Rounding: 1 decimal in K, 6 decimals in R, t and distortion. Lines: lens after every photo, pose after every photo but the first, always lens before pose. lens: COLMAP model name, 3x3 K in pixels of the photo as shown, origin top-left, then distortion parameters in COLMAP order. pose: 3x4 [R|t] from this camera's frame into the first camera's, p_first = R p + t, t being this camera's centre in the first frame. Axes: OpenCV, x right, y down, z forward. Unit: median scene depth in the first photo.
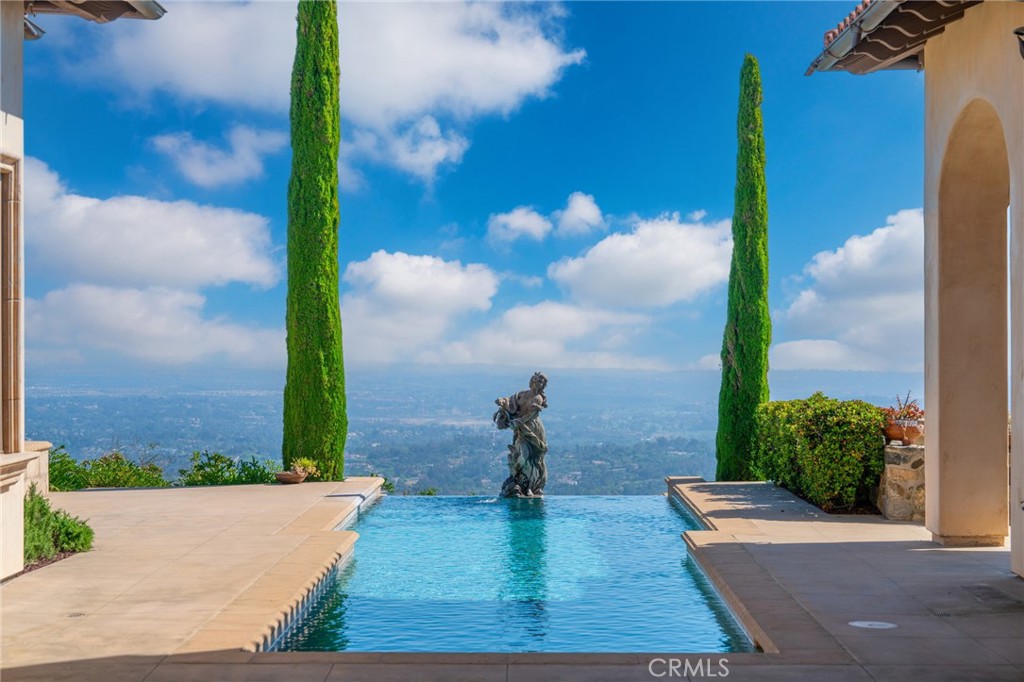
lens RADIAL K [[2018.4, 0, 516.2], [0, 2018.4, 344.4], [0, 0, 1]] dist [-0.005673, 0.000000]
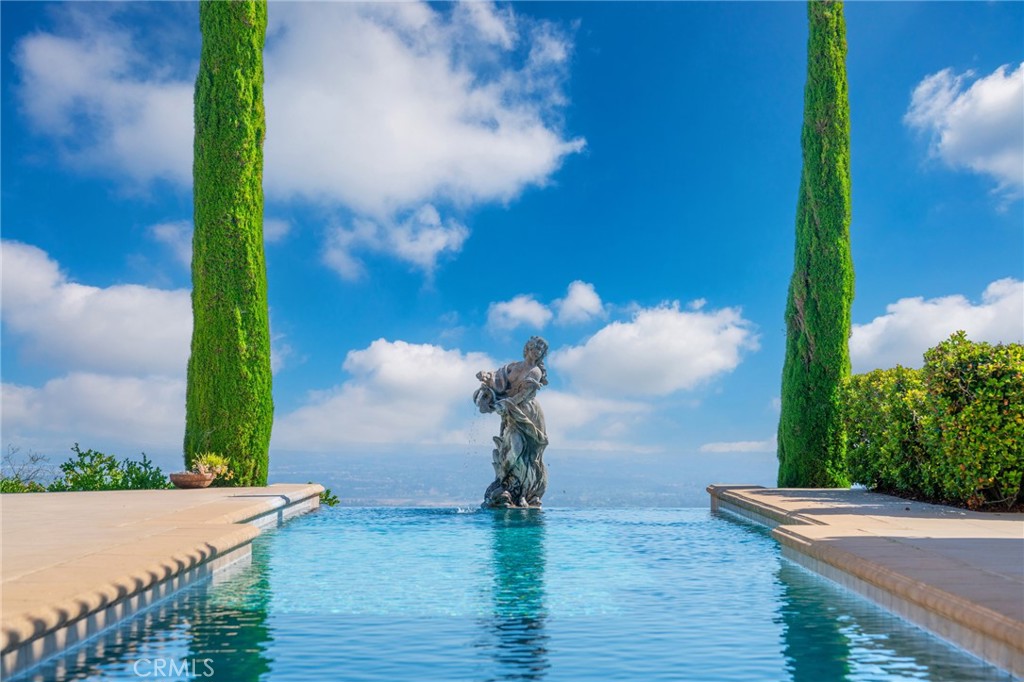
lens RADIAL K [[2018.4, 0, 510.7], [0, 2018.4, 332.6], [0, 0, 1]] dist [-0.005673, 0.000000]
pose [[0.999960, 0.004080, 0.007911, -0.003725], [-0.003714, 0.998950, -0.045667, 0.045748], [-0.008089, 0.045636, 0.998925, 0.275310]]
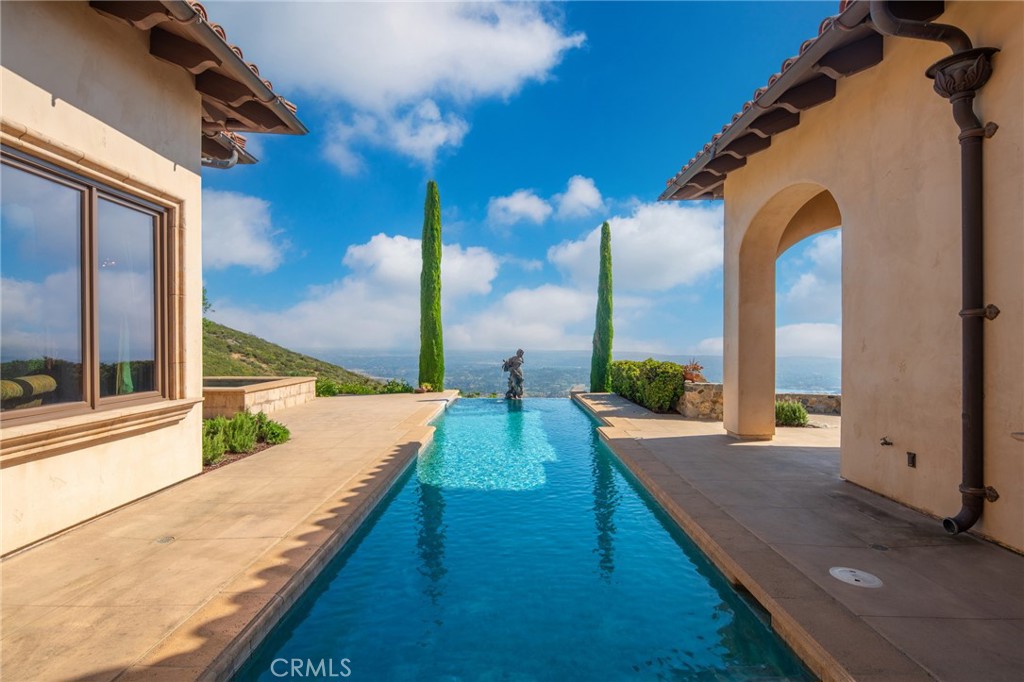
lens RADIAL K [[517.6, 0, 502.4], [0, 517.6, 349.1], [0, 0, 1]] dist [-0.004941, -0.001053]
pose [[0.999958, 0.002862, -0.008687, -0.005313], [-0.002766, 0.999935, 0.011042, 0.007154], [0.008718, -0.011017, 0.999901, 0.360809]]
